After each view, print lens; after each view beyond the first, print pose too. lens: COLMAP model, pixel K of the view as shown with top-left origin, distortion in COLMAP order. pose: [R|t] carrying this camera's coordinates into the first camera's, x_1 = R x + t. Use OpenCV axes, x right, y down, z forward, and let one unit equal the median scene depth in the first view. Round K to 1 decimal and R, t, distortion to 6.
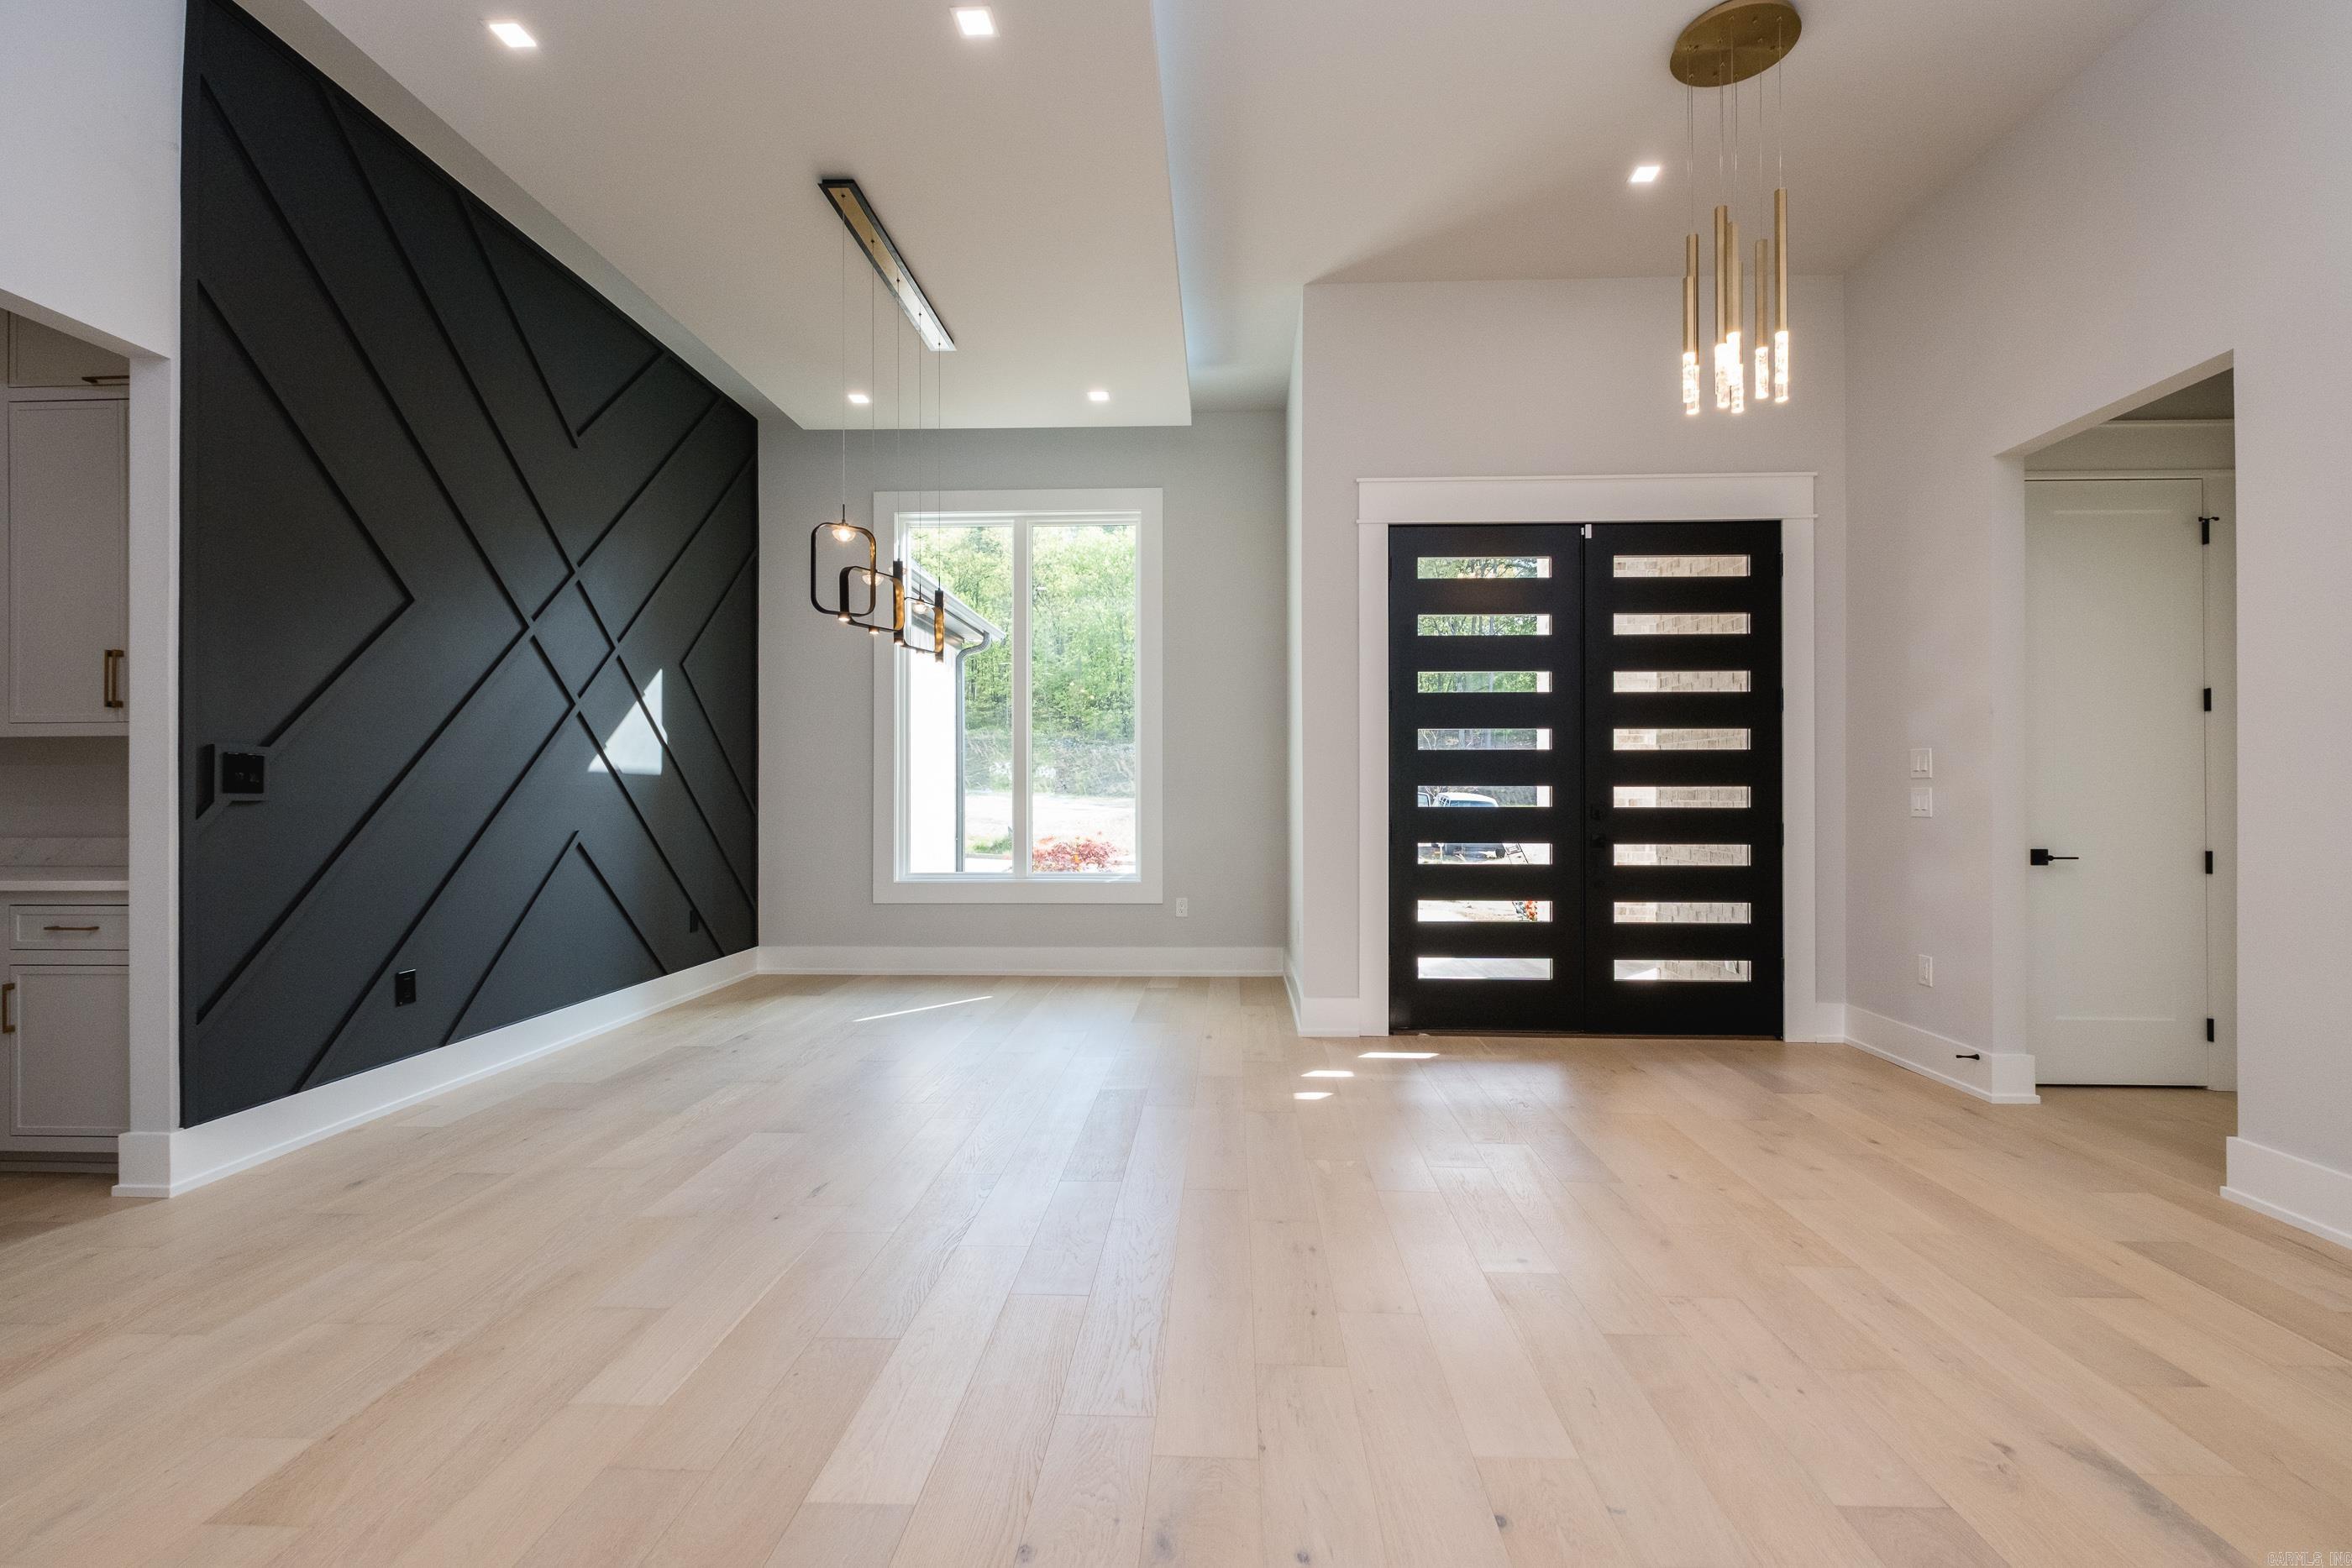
lens RADIAL K [[1012.0, 0, 1195.7], [0, 1012.0, 789.6], [0, 0, 1]] dist [0.011935, -0.007155]
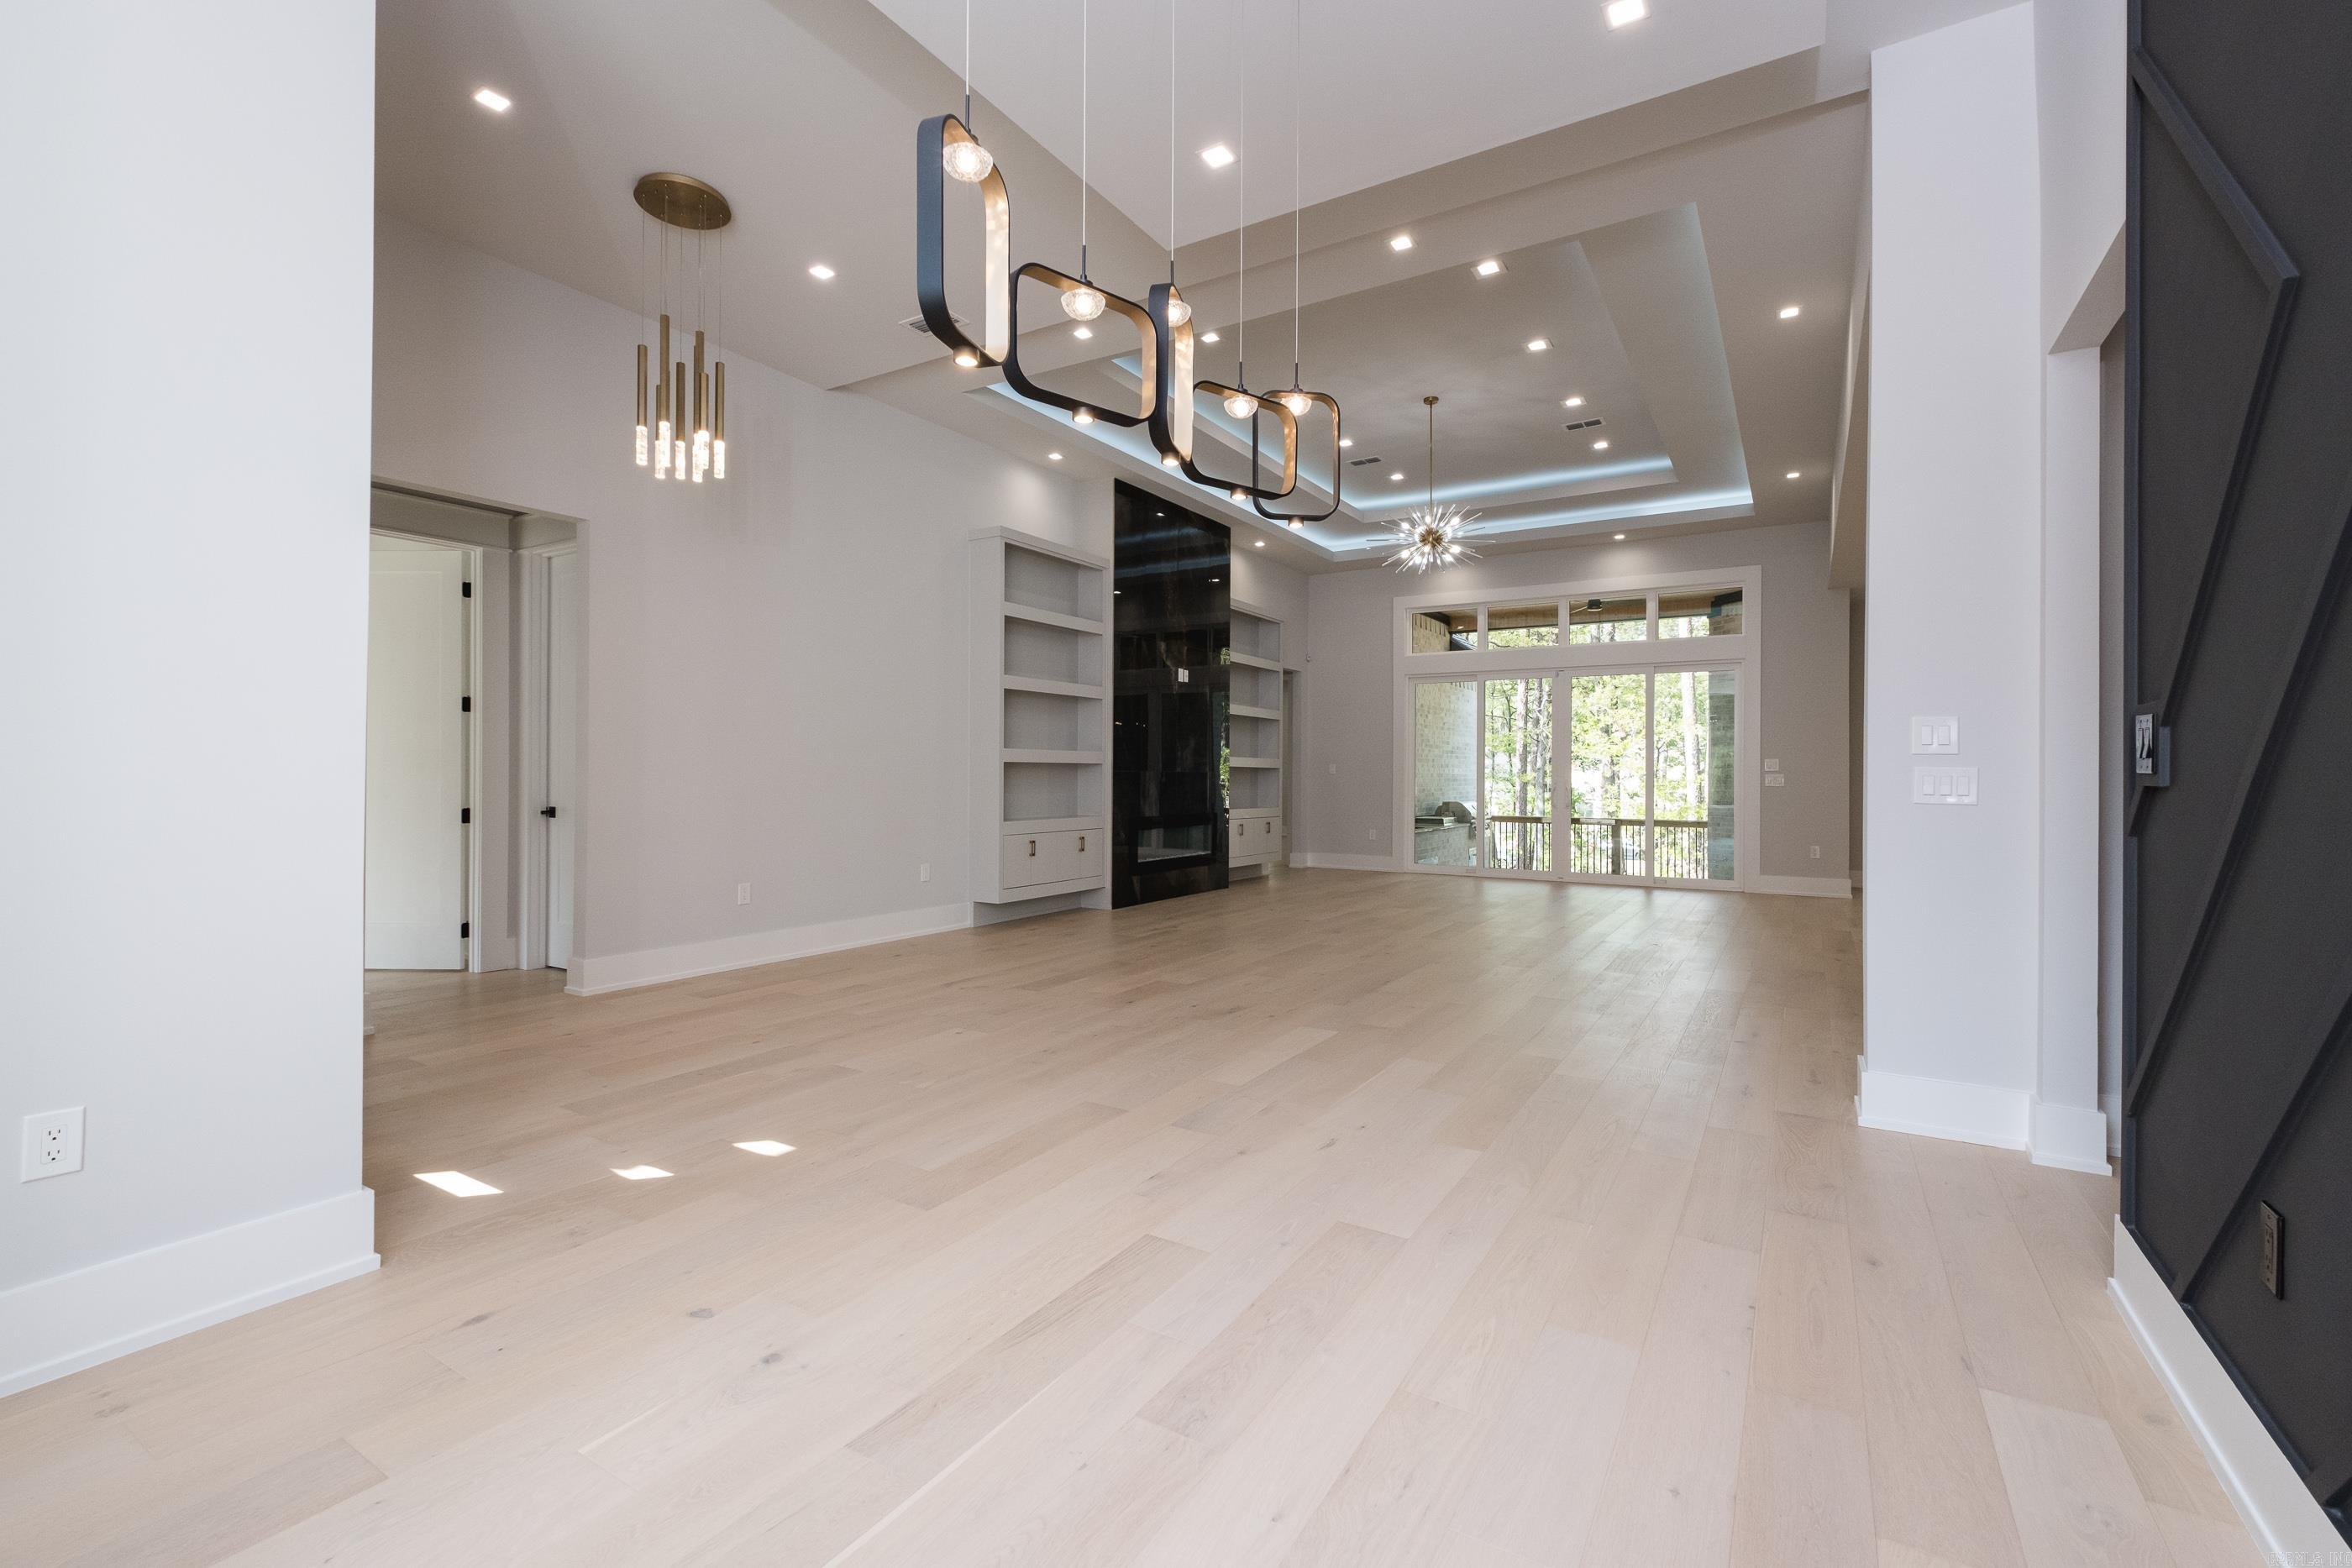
lens RADIAL K [[1012.0, 0, 1181.1], [0, 1012.0, 774.8], [0, 0, 1]] dist [0.011935, -0.007155]
pose [[-0.866882, -0.008891, 0.498434, -0.480317], [-0.010773, 0.999942, -0.000900, 0.001588], [-0.498396, -0.006149, -0.866927, 1.222093]]
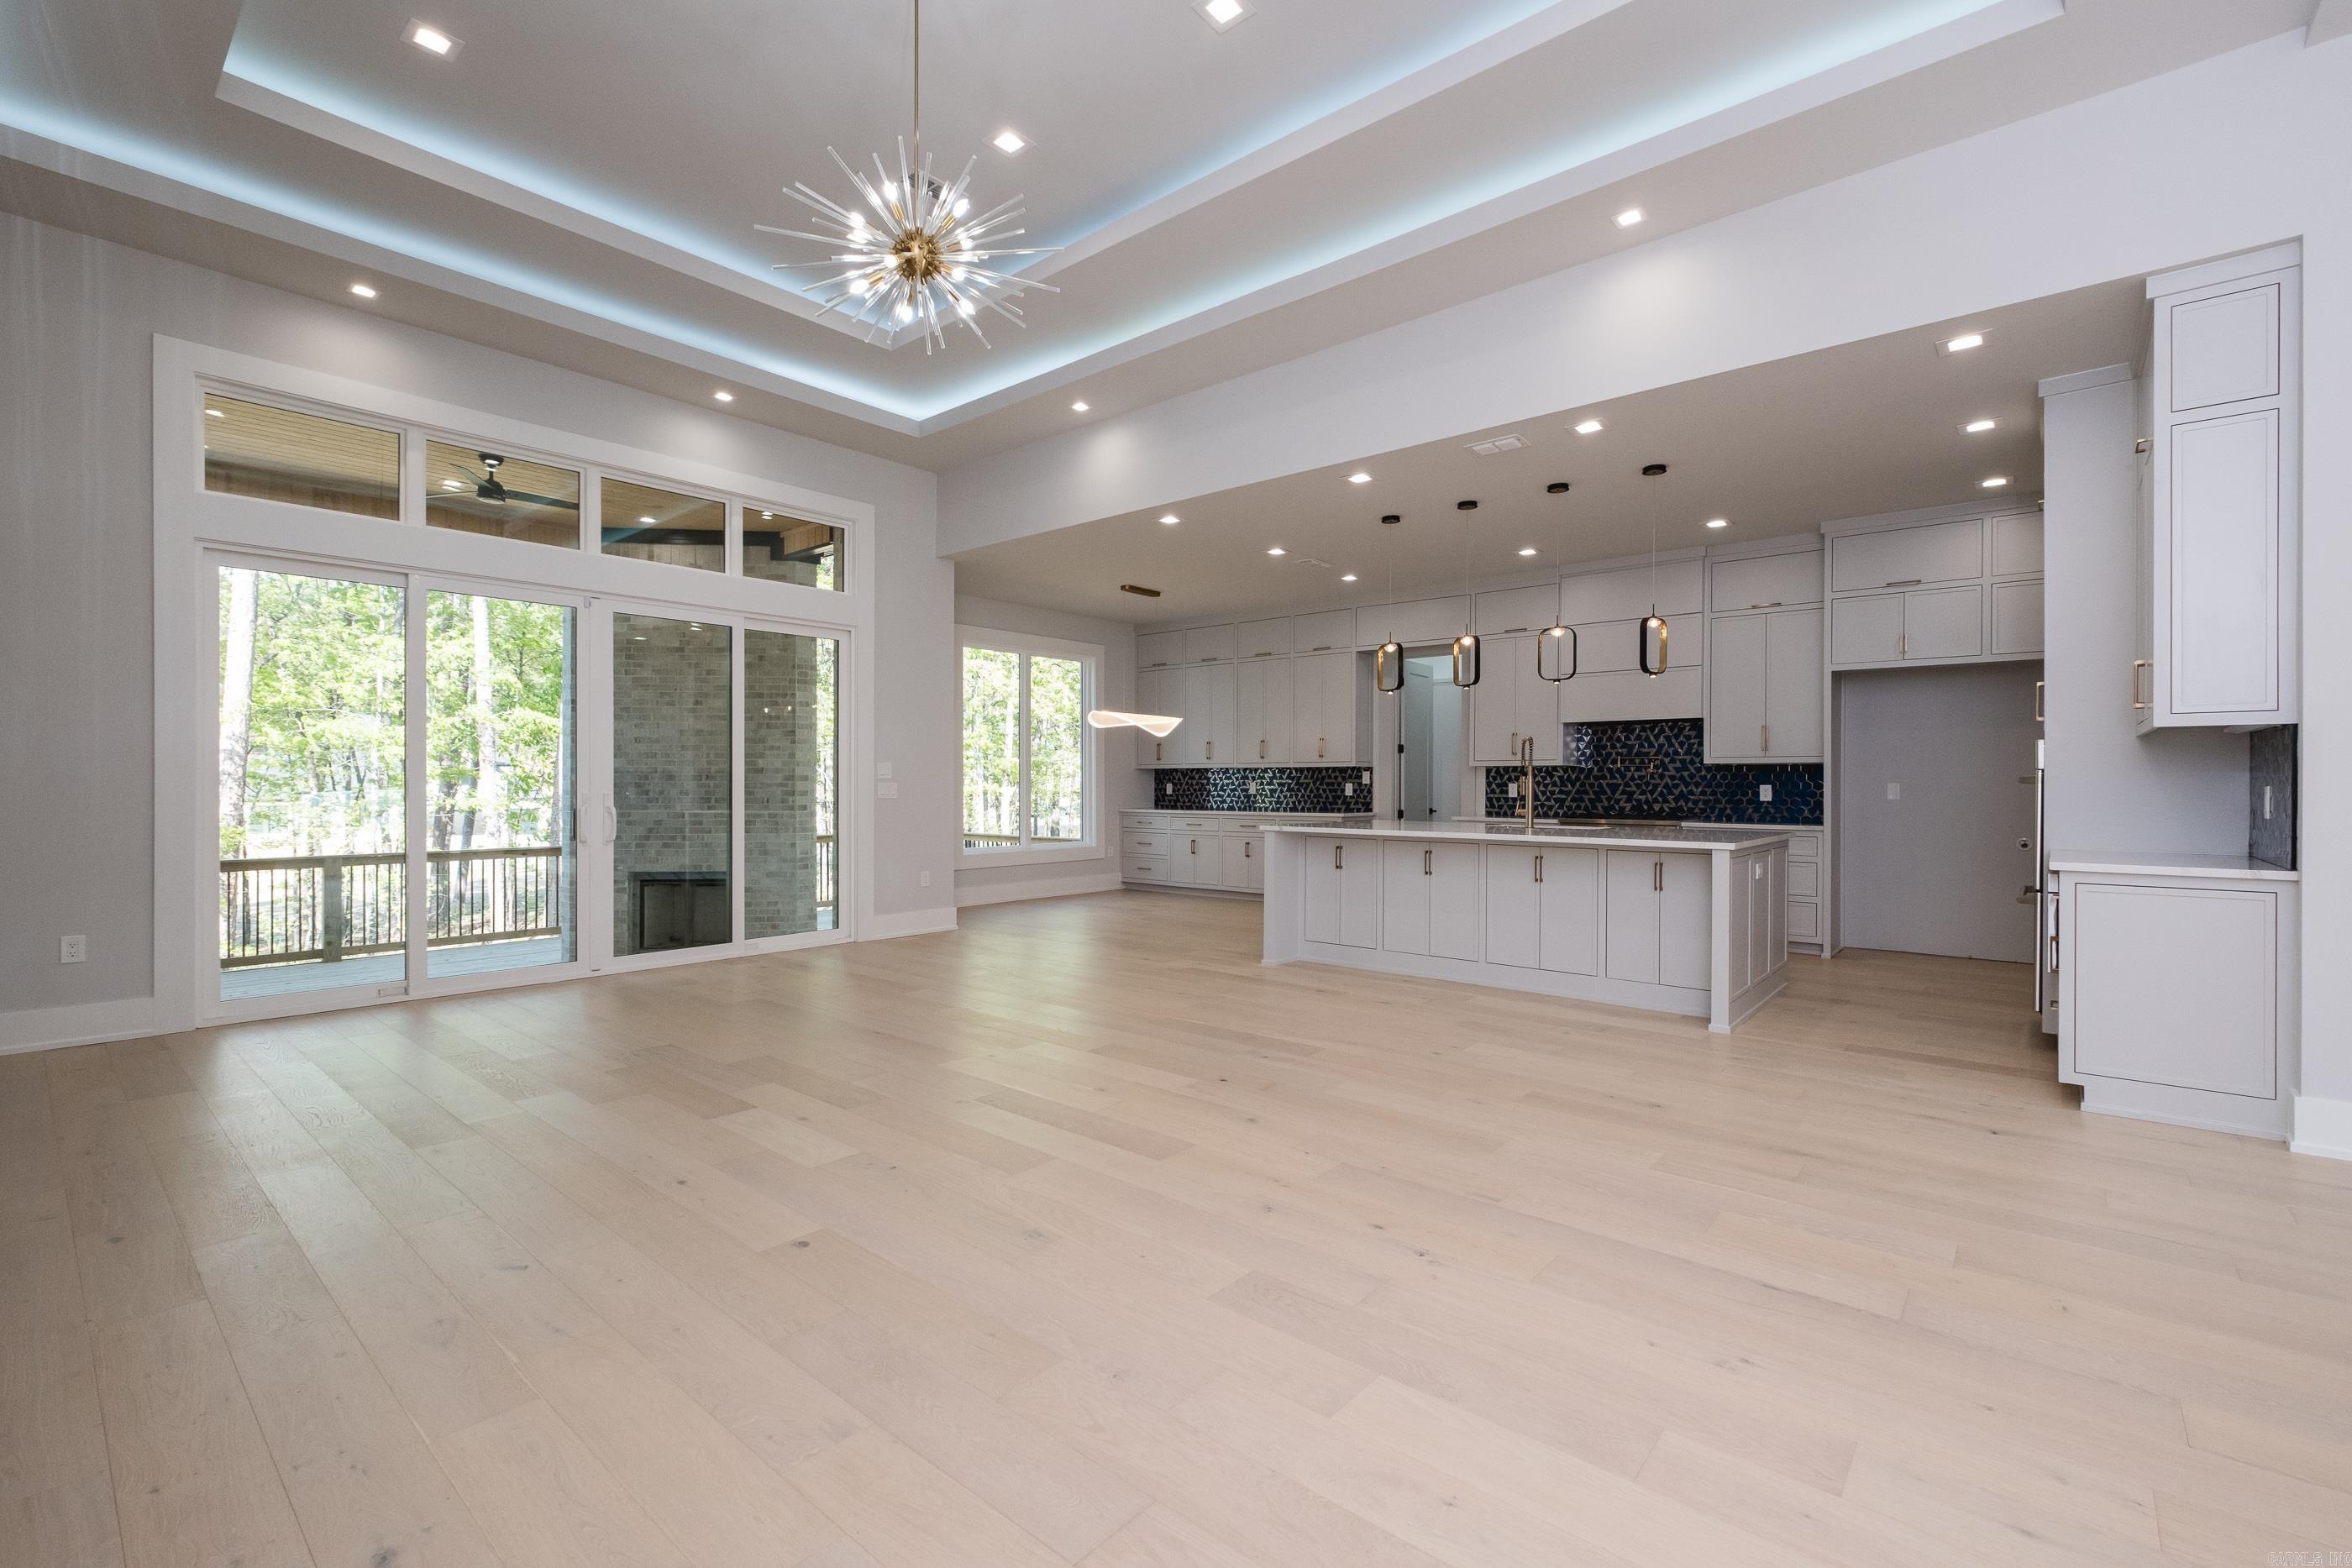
lens RADIAL K [[1012.0, 0, 1180.6], [0, 1012.0, 782.6], [0, 0, 1]] dist [0.011935, -0.007155]
pose [[-0.623146, -0.004769, -0.782091, 0.466539], [0.000253, 0.999980, -0.006300, -0.003263], [0.782105, -0.004123, -0.623133, 0.173021]]
